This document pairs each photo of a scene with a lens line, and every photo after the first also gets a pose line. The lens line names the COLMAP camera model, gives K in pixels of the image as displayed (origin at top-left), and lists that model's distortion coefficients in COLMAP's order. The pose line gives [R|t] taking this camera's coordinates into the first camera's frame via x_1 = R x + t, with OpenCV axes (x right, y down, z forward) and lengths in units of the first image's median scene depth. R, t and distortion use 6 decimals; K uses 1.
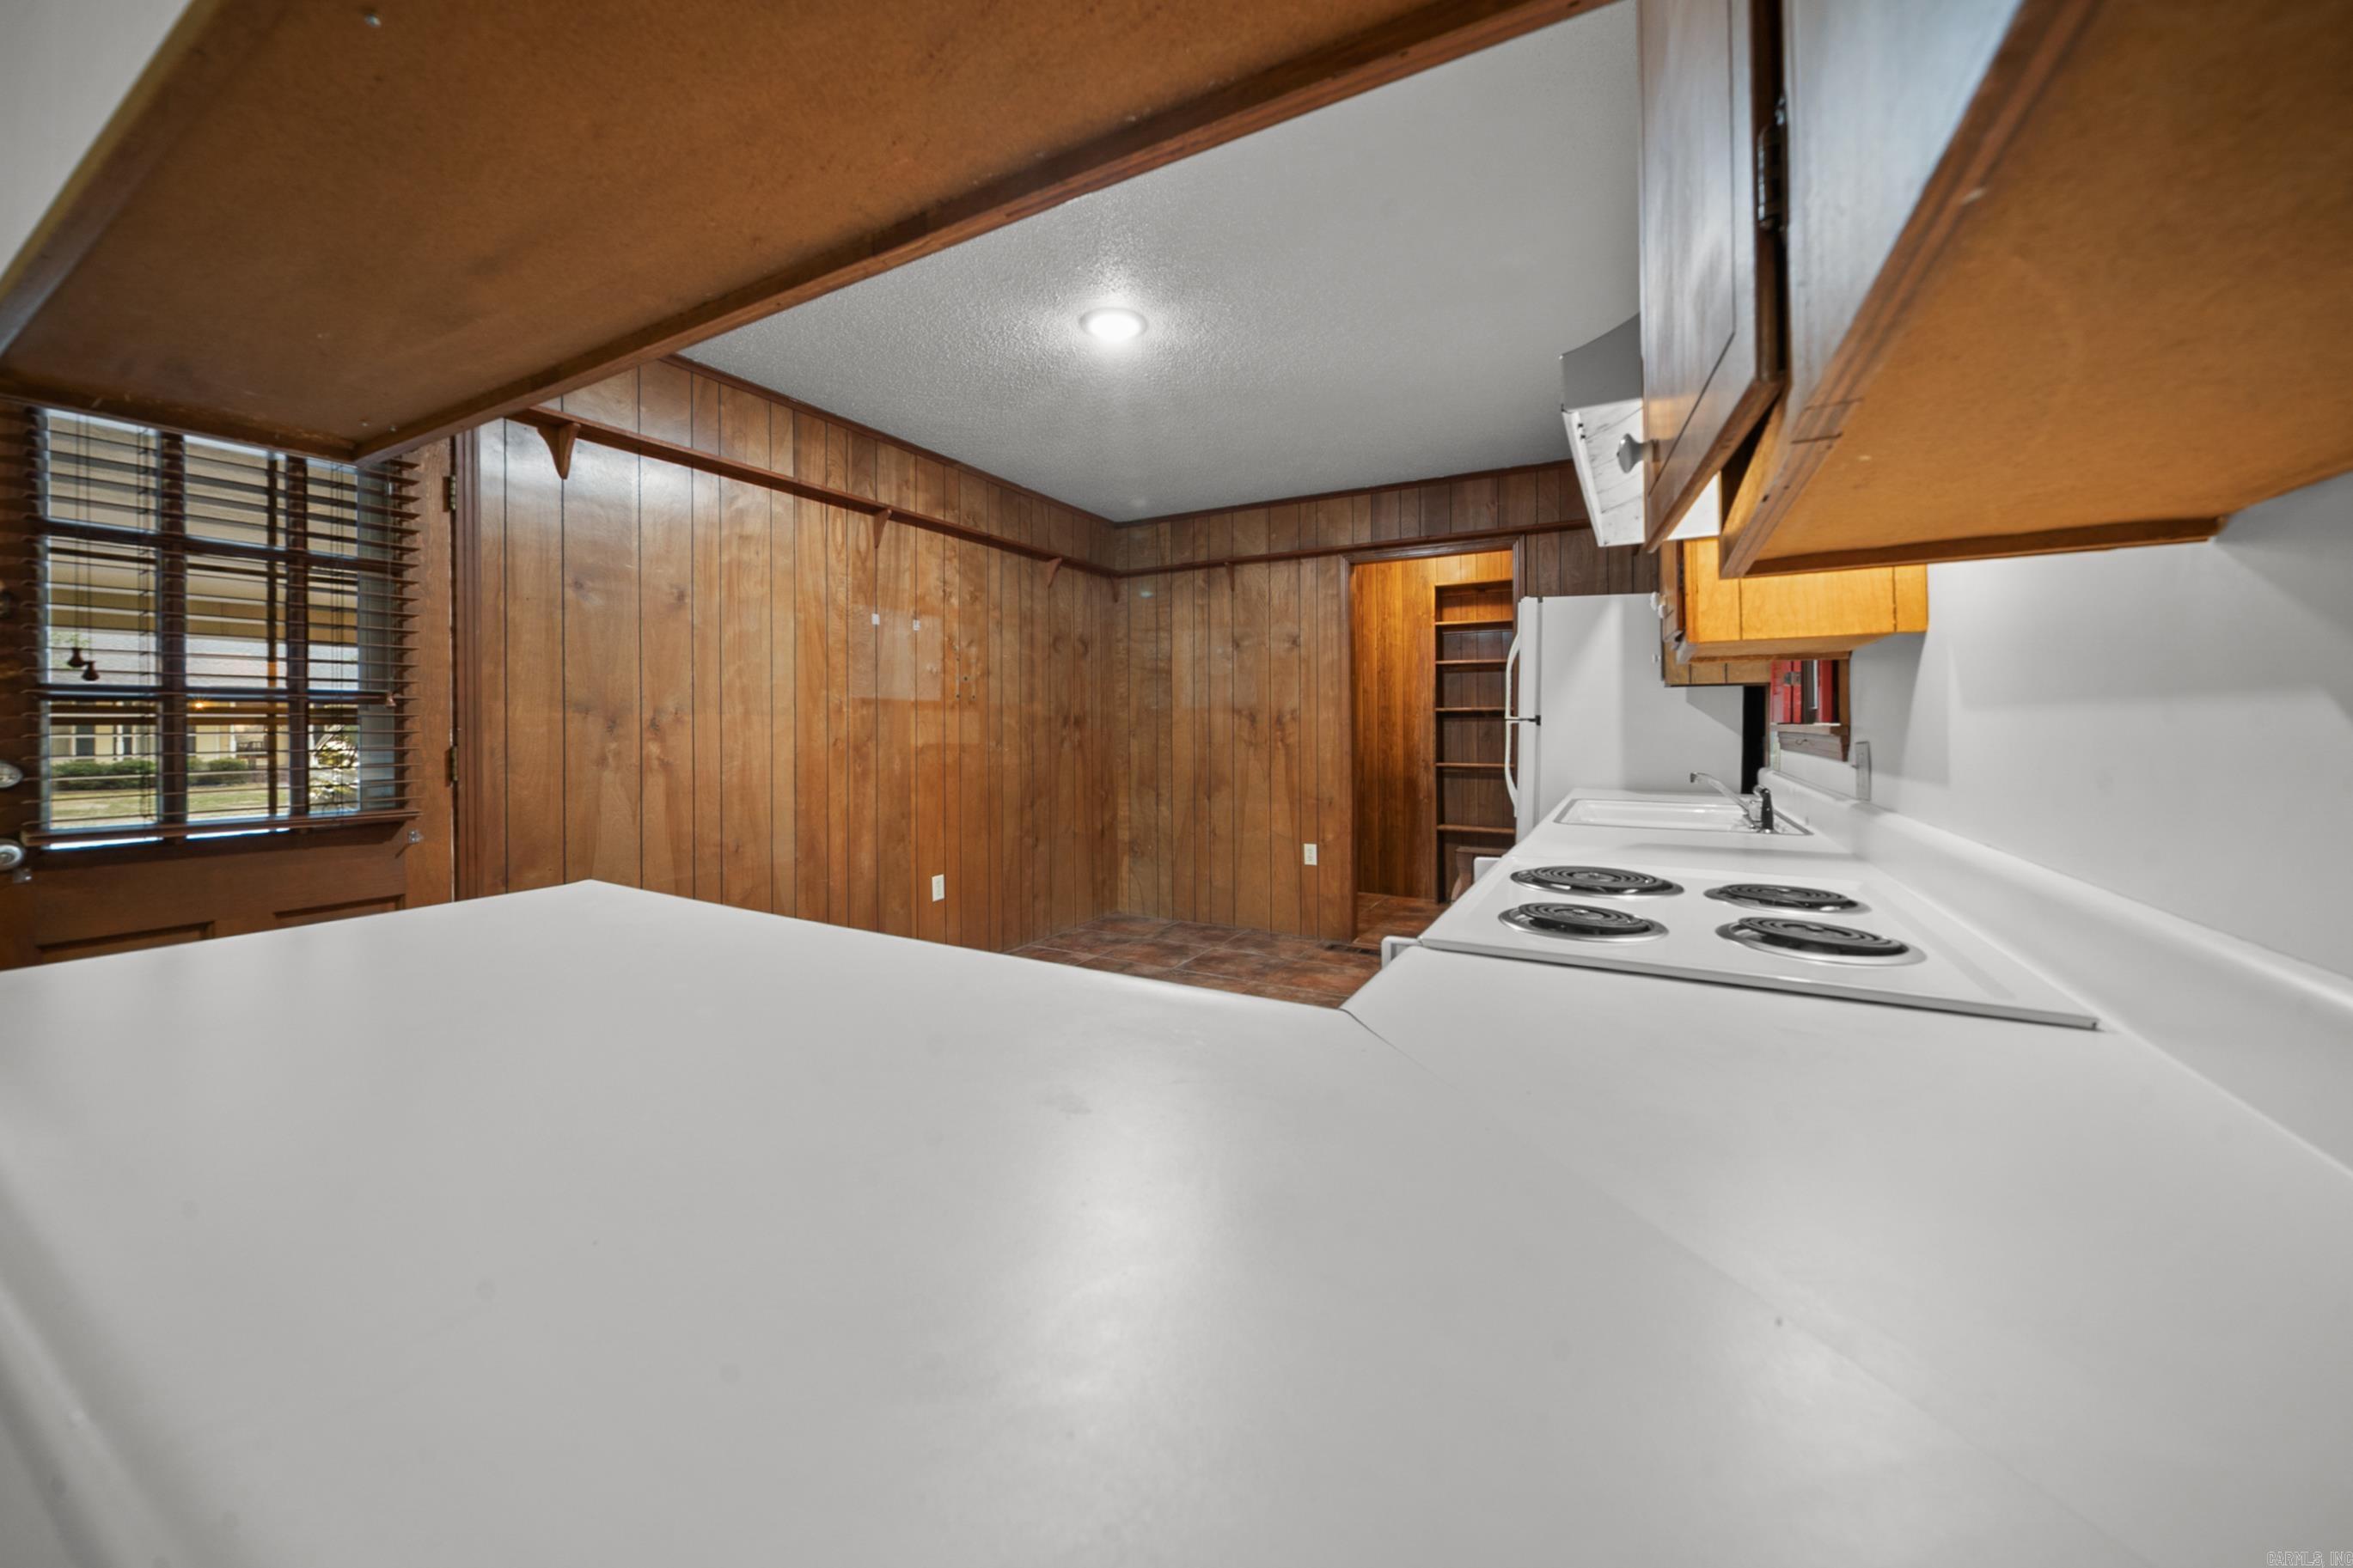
lens RADIAL K [[840.3, 0, 1226.1], [0, 840.3, 727.0], [0, 0, 1]] dist [-0.000871, -0.001242]
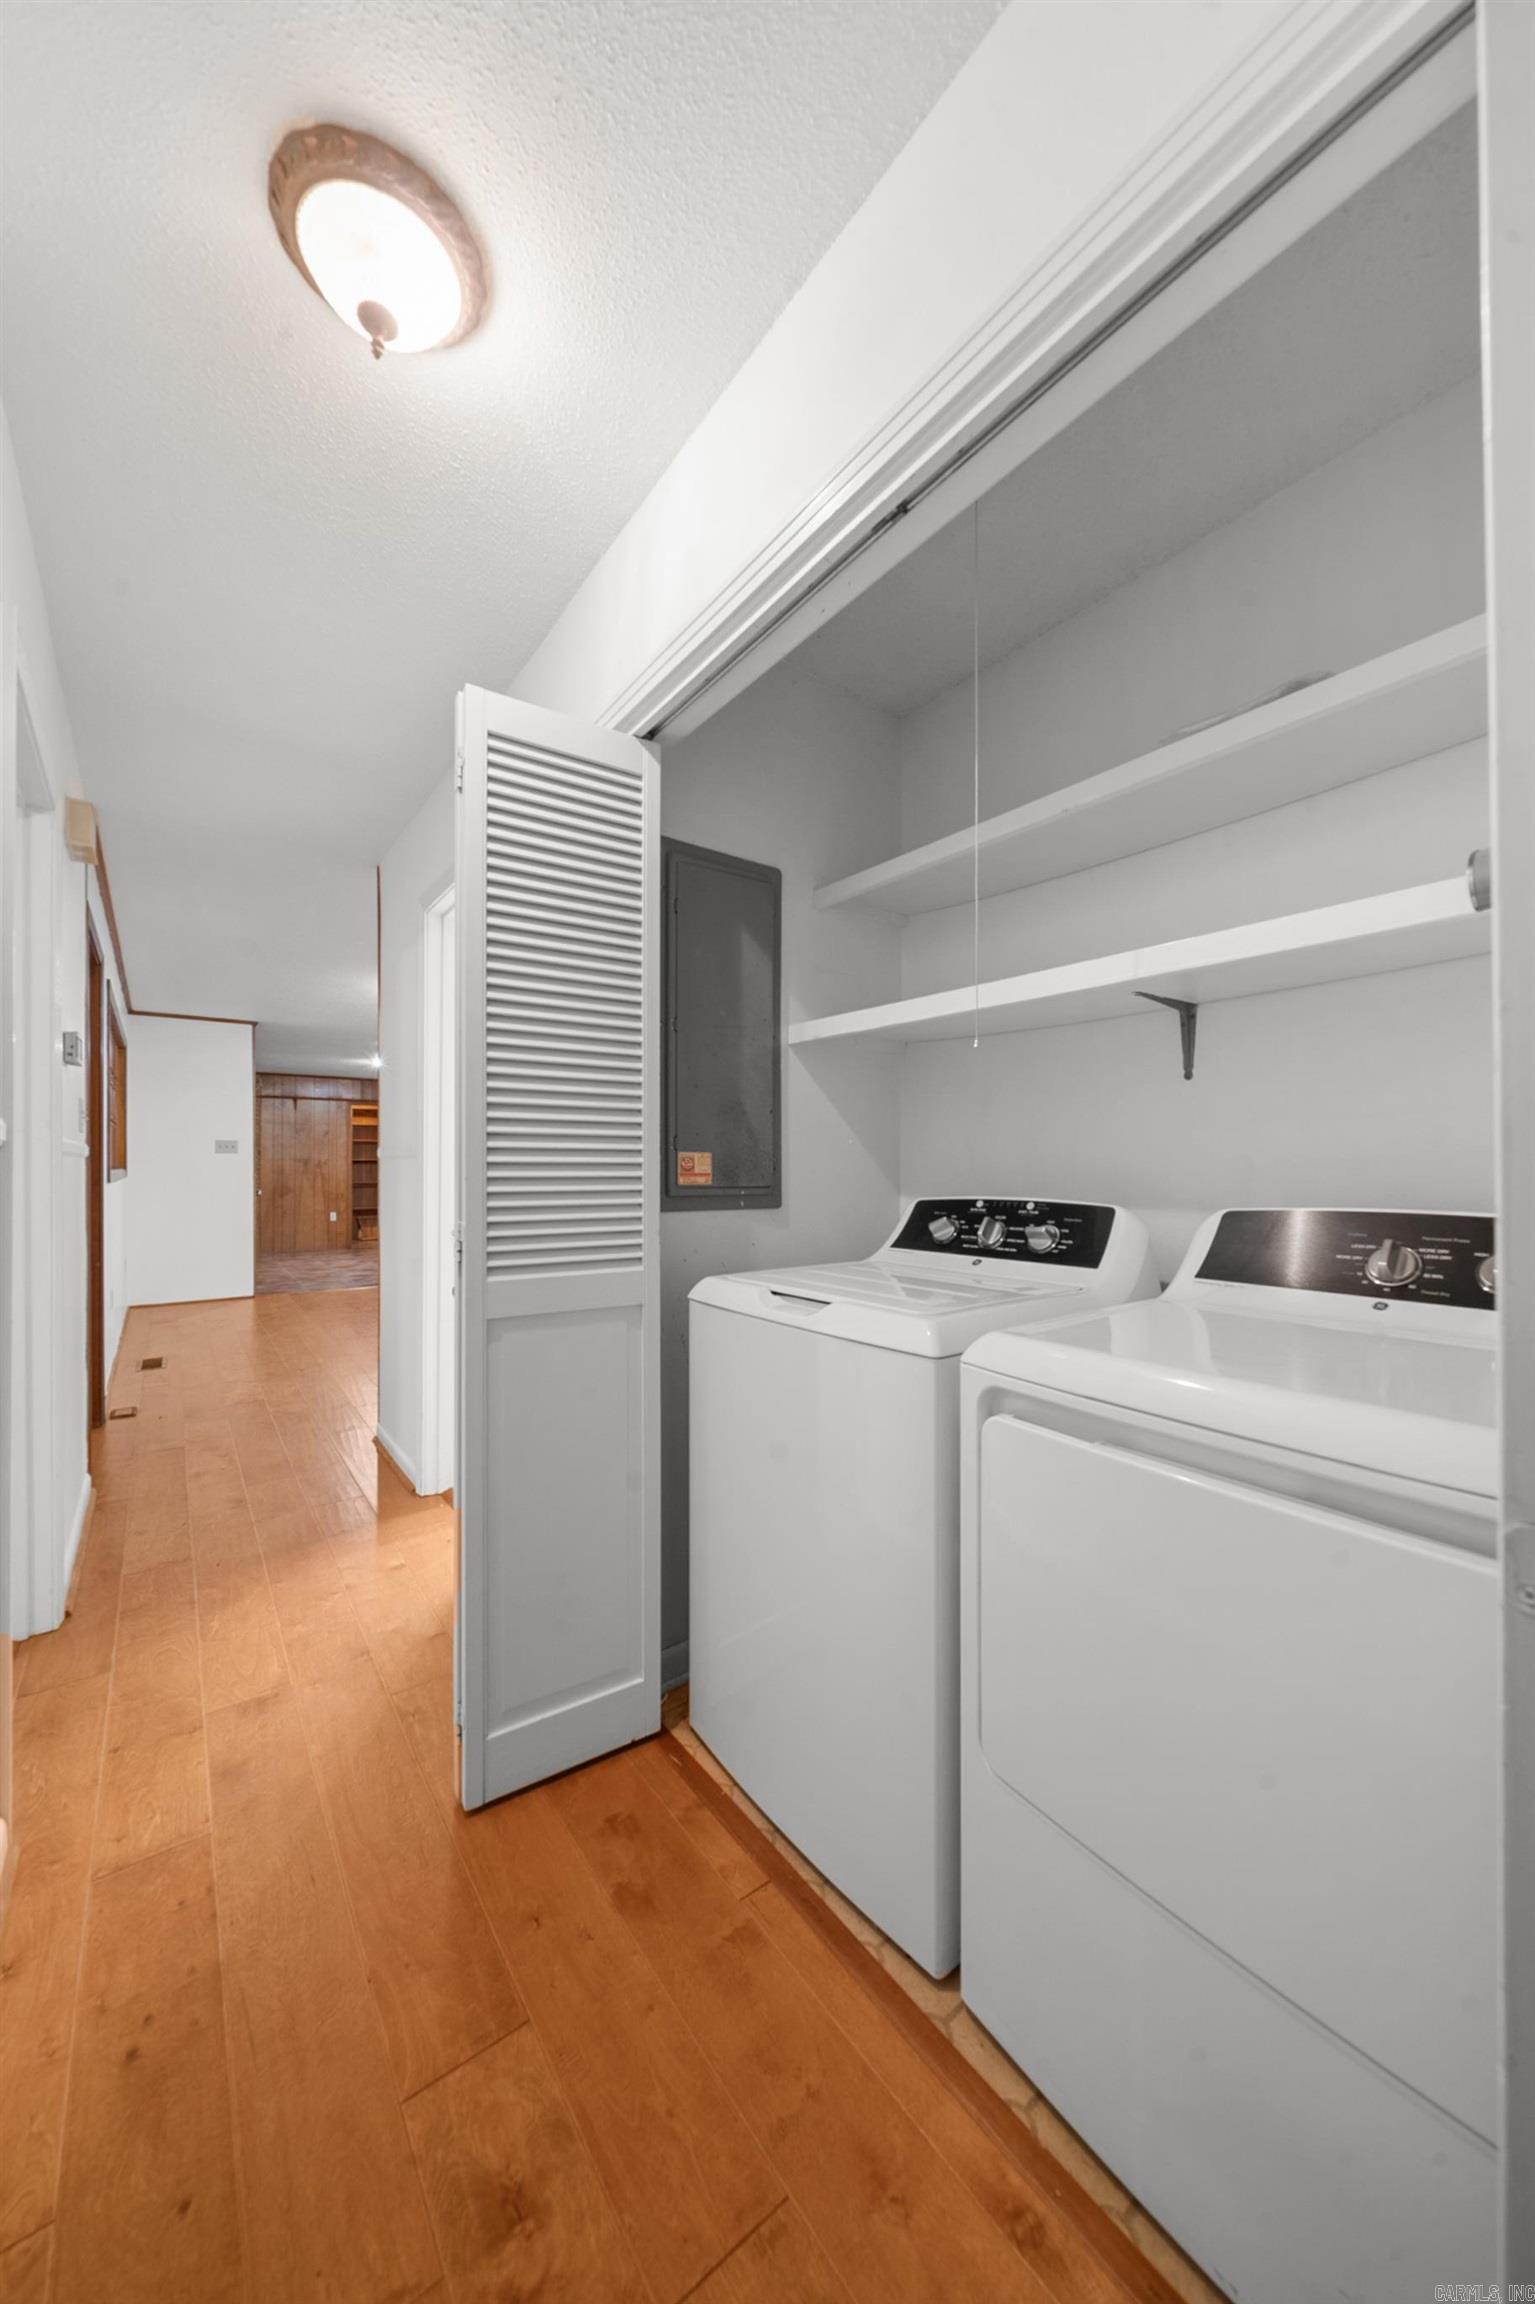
lens RADIAL K [[822.9, 0, 764.6], [0, 822.9, 1157.1], [0, 0, 1]] dist [-0.000871, -0.001242]
pose [[0.447355, 0.008815, 0.894313, -1.541867], [0.005160, 0.999909, -0.012437, 0.007959], [-0.894342, 0.010179, 0.447268, -1.288393]]
